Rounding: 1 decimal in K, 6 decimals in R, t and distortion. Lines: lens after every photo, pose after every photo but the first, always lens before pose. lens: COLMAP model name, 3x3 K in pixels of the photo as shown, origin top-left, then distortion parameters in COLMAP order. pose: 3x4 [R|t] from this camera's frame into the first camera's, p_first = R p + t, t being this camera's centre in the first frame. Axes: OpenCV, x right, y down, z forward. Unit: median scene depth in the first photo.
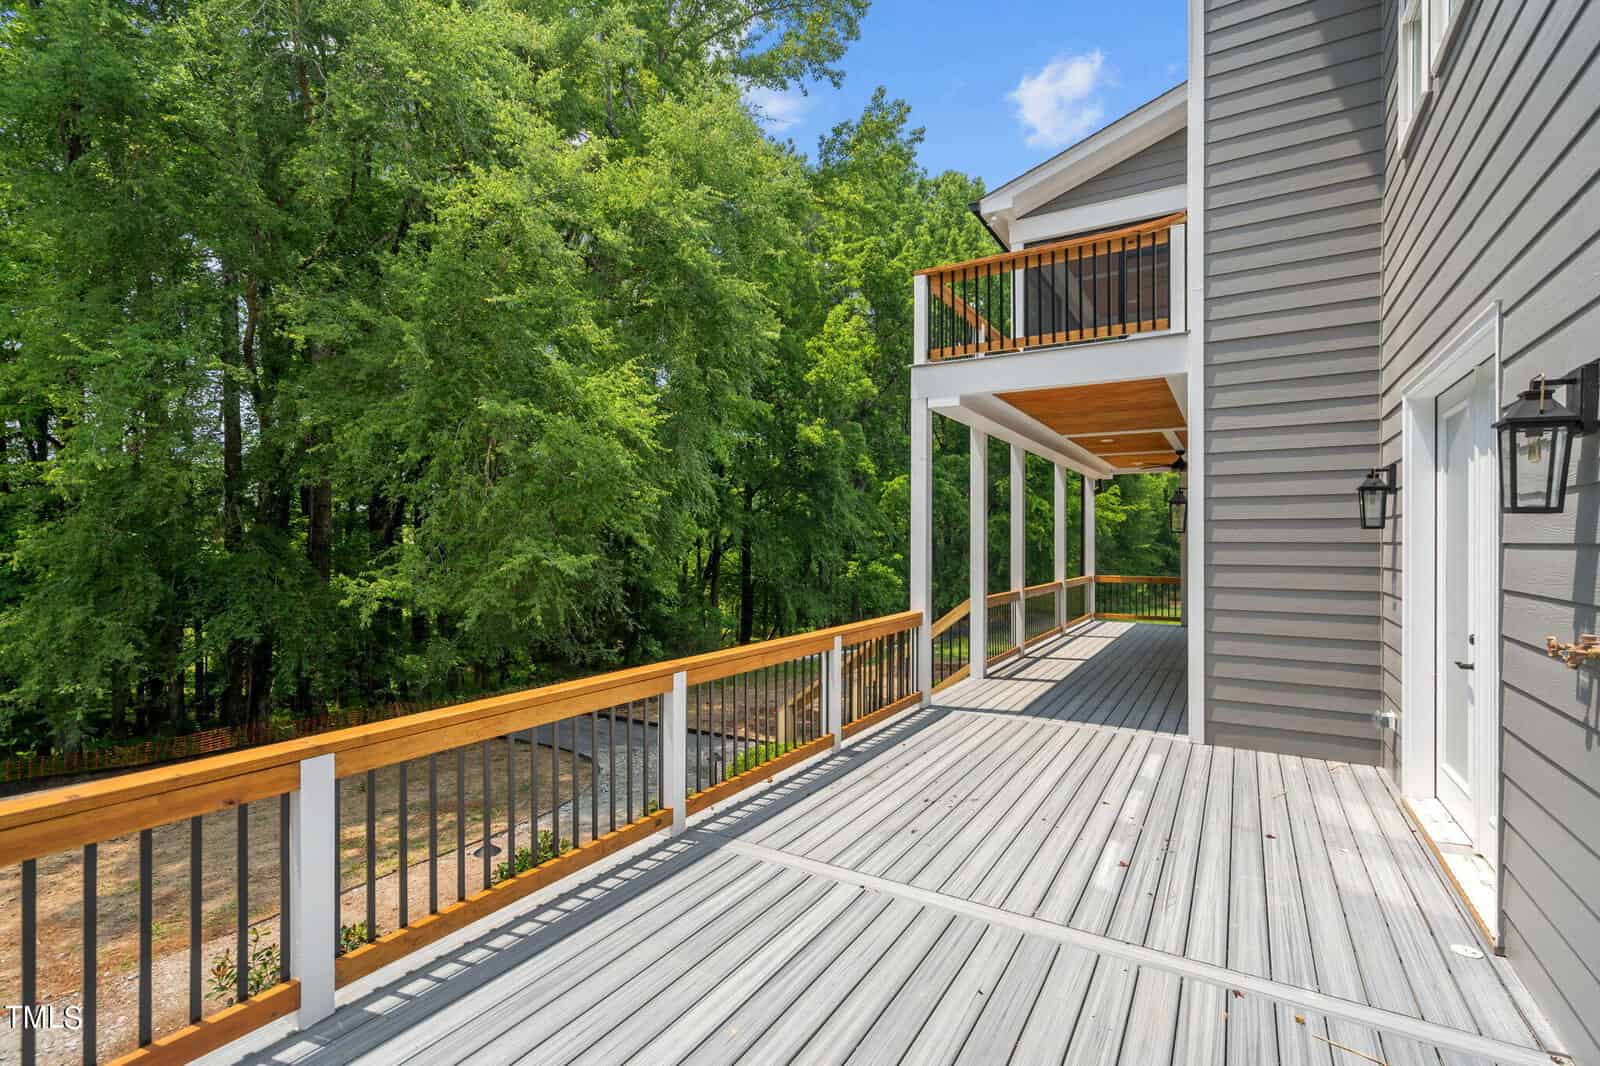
lens RADIAL K [[1286.9, 0, 797.3], [0, 1286.9, 498.9], [0, 0, 1]] dist [0.002792, 0.008347]
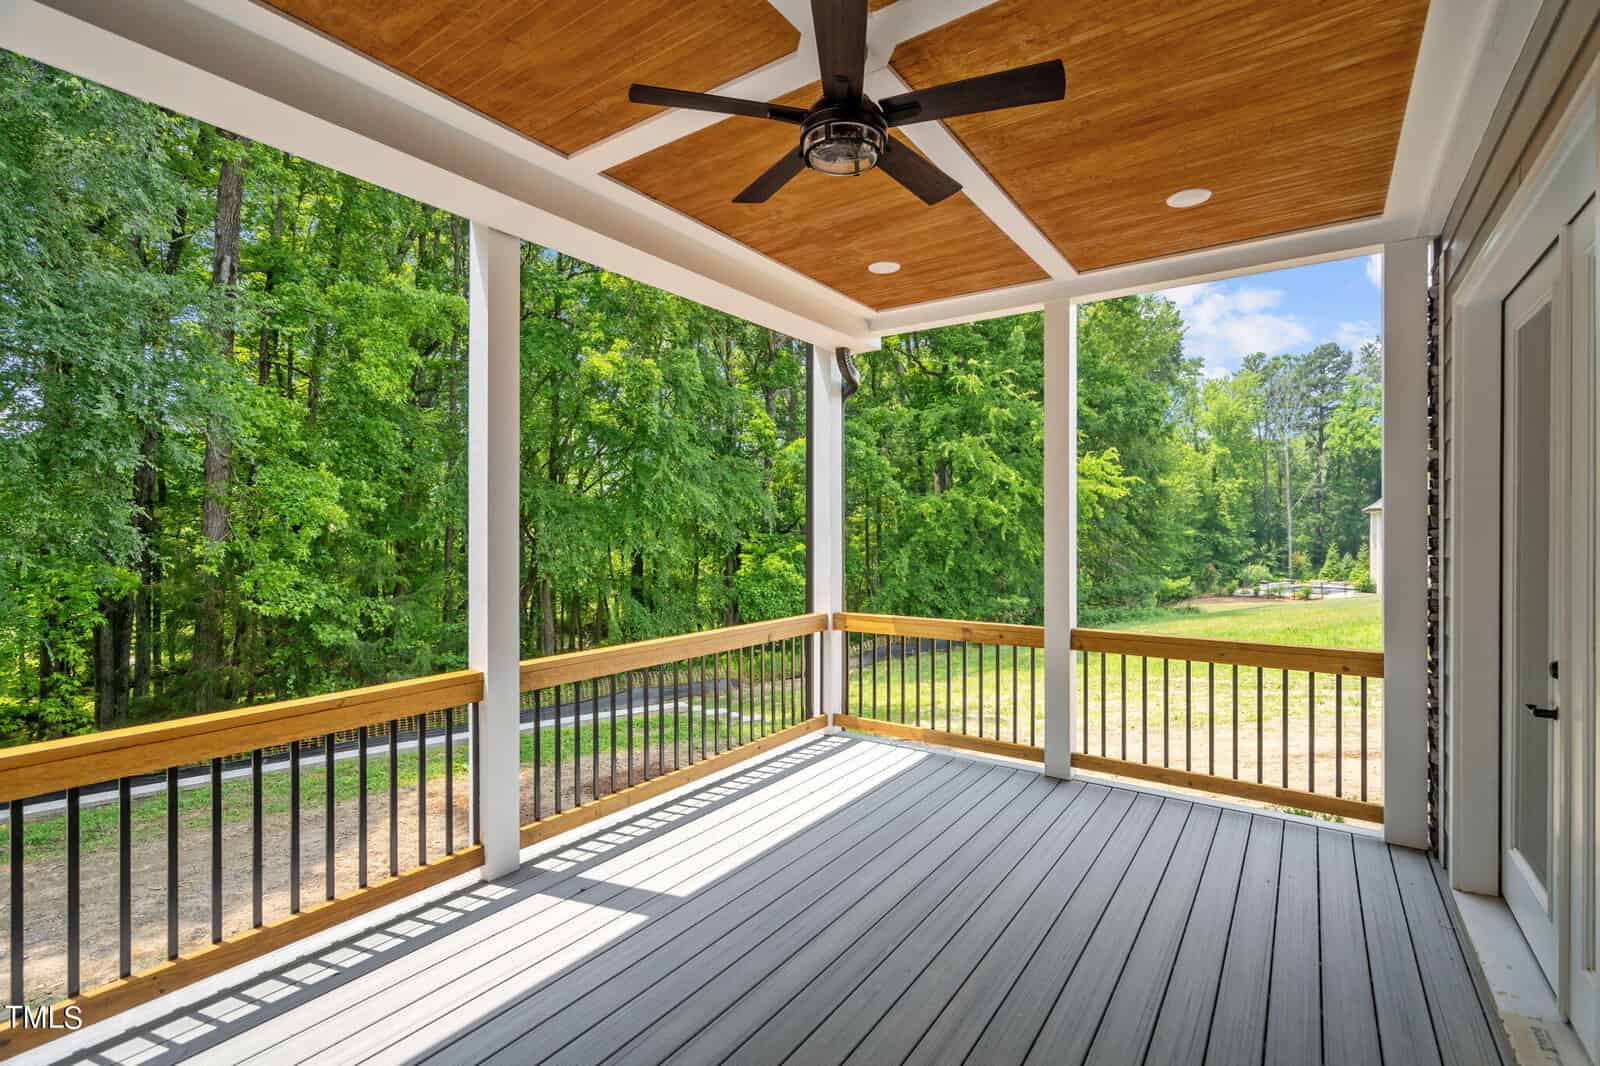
lens RADIAL K [[731.4, 0, 802.9], [0, 731.4, 541.7], [0, 0, 1]] dist [-0.001524, 0.000667]
pose [[0.961602, 0.019682, -0.273742, 0.194334], [-0.003233, 0.998168, 0.060410, 0.018260], [0.274430, -0.057206, 0.959904, 0.552965]]
